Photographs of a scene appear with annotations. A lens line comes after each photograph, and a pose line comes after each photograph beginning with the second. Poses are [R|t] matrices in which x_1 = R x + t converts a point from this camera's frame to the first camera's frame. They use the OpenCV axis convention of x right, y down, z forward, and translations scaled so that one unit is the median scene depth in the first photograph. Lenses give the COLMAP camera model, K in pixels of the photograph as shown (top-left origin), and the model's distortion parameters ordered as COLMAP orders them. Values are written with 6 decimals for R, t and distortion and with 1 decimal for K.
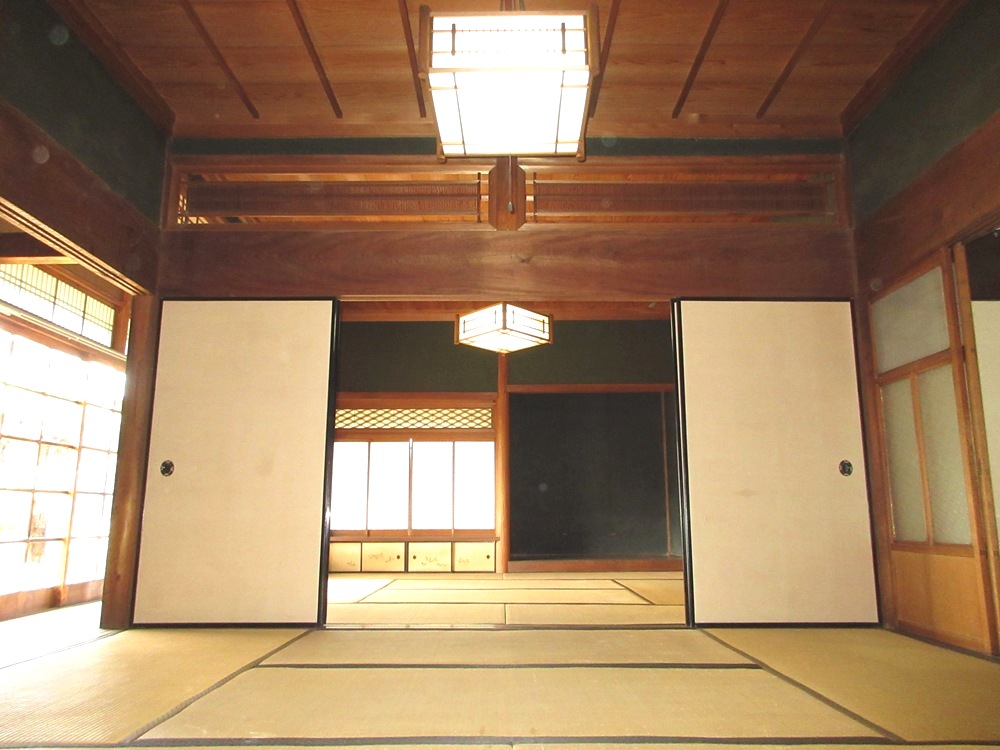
lens RADIAL K [[735.9, 0, 496.2], [0, 735.9, 369.8], [0, 0, 1]] dist [-0.003240, 0.003571]
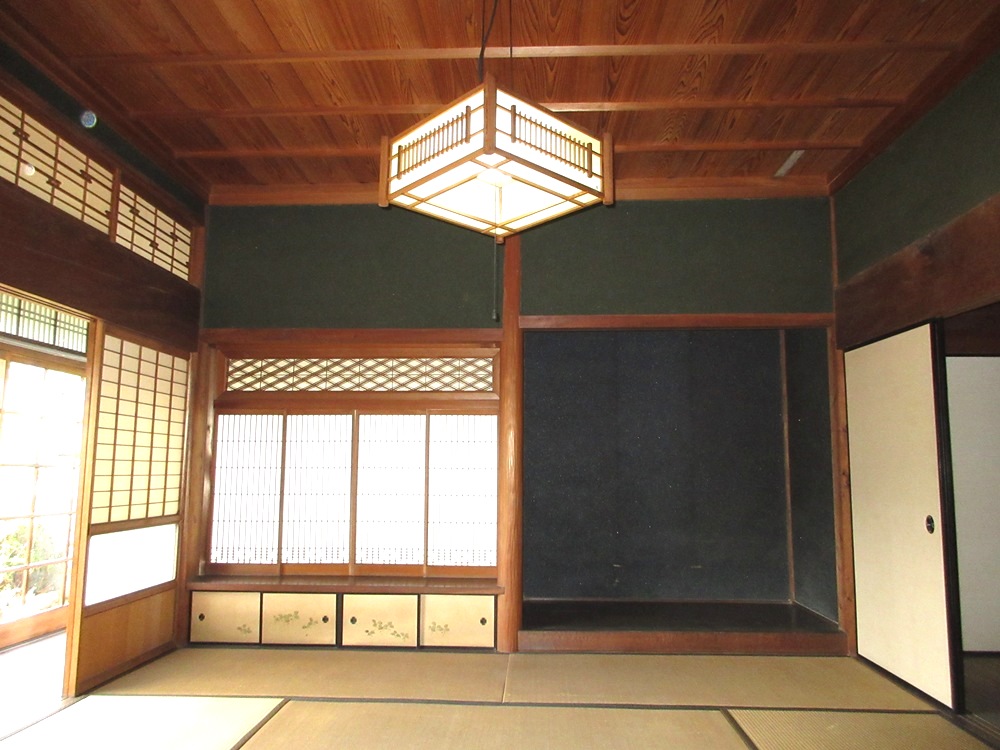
lens RADIAL K [[735.9, 0, 495.7], [0, 735.9, 383.0], [0, 0, 1]] dist [-0.003240, 0.003571]
pose [[0.998826, 0.002110, -0.048393, 0.024372], [0.001958, 0.996476, 0.083854, 0.024739], [0.048399, -0.083851, 0.995302, 0.436606]]
